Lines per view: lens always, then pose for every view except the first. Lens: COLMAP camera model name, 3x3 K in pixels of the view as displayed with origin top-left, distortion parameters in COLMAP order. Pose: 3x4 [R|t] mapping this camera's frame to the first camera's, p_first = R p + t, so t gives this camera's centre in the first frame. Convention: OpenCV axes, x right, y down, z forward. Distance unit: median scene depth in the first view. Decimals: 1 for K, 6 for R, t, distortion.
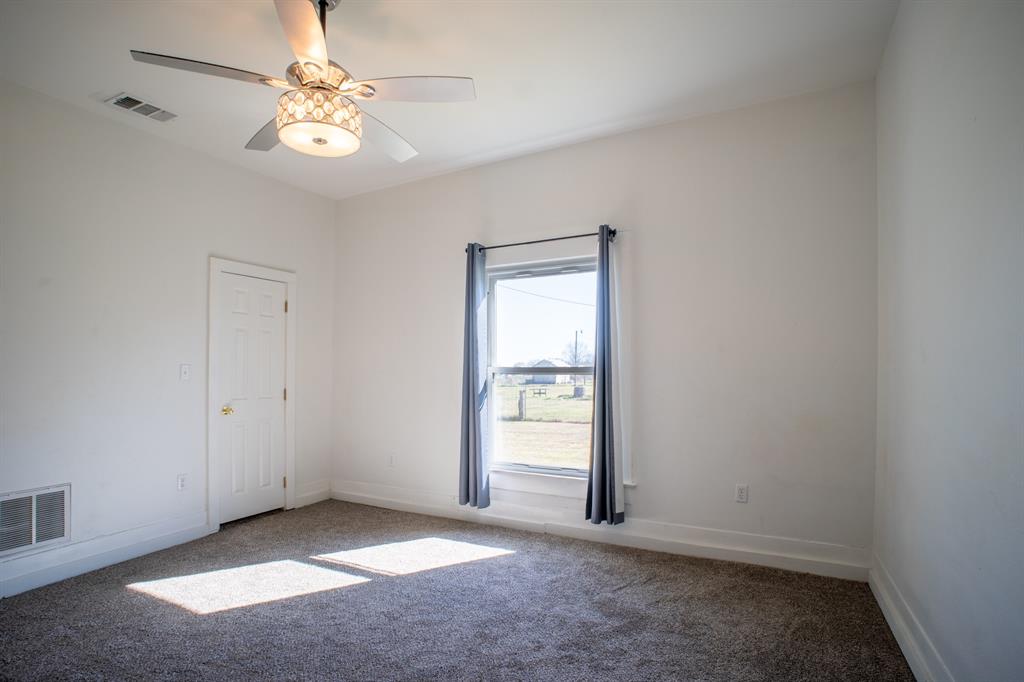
lens RADIAL K [[497.7, 0, 516.1], [0, 497.7, 361.1], [0, 0, 1]] dist [-0.079750, 0.035052]
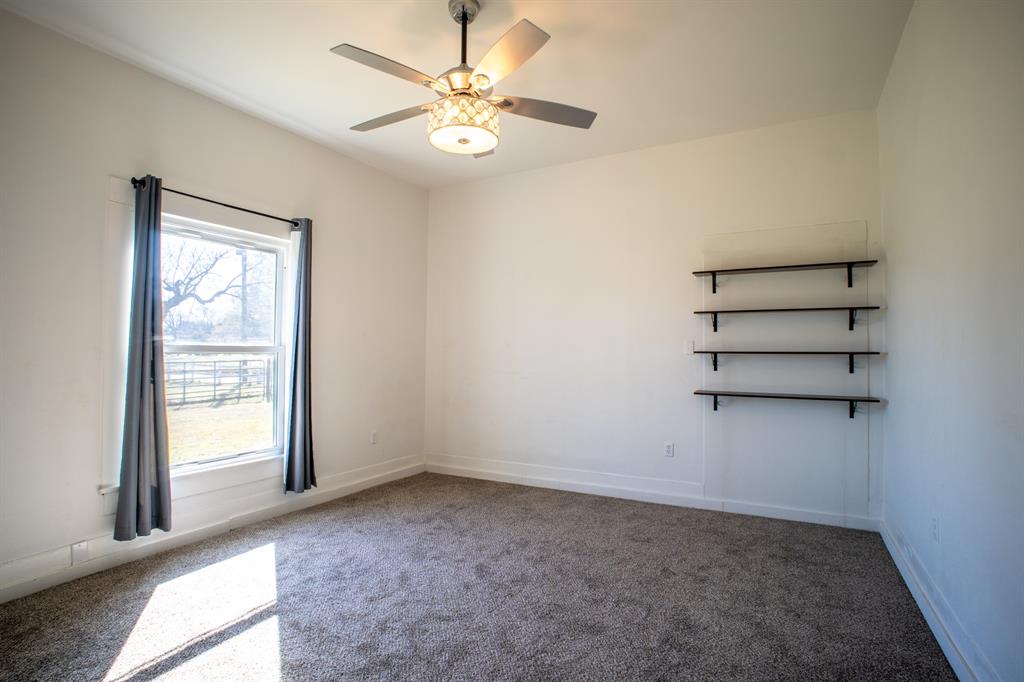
lens RADIAL K [[495.7, 0, 513.8], [0, 495.7, 327.8], [0, 0, 1]] dist [-0.057632, 0.001220]
pose [[0.039767, 0.052523, 0.997828, -1.024411], [-0.015487, 0.998530, -0.051943, 0.021545], [-0.999089, -0.013388, 0.040522, 0.568223]]
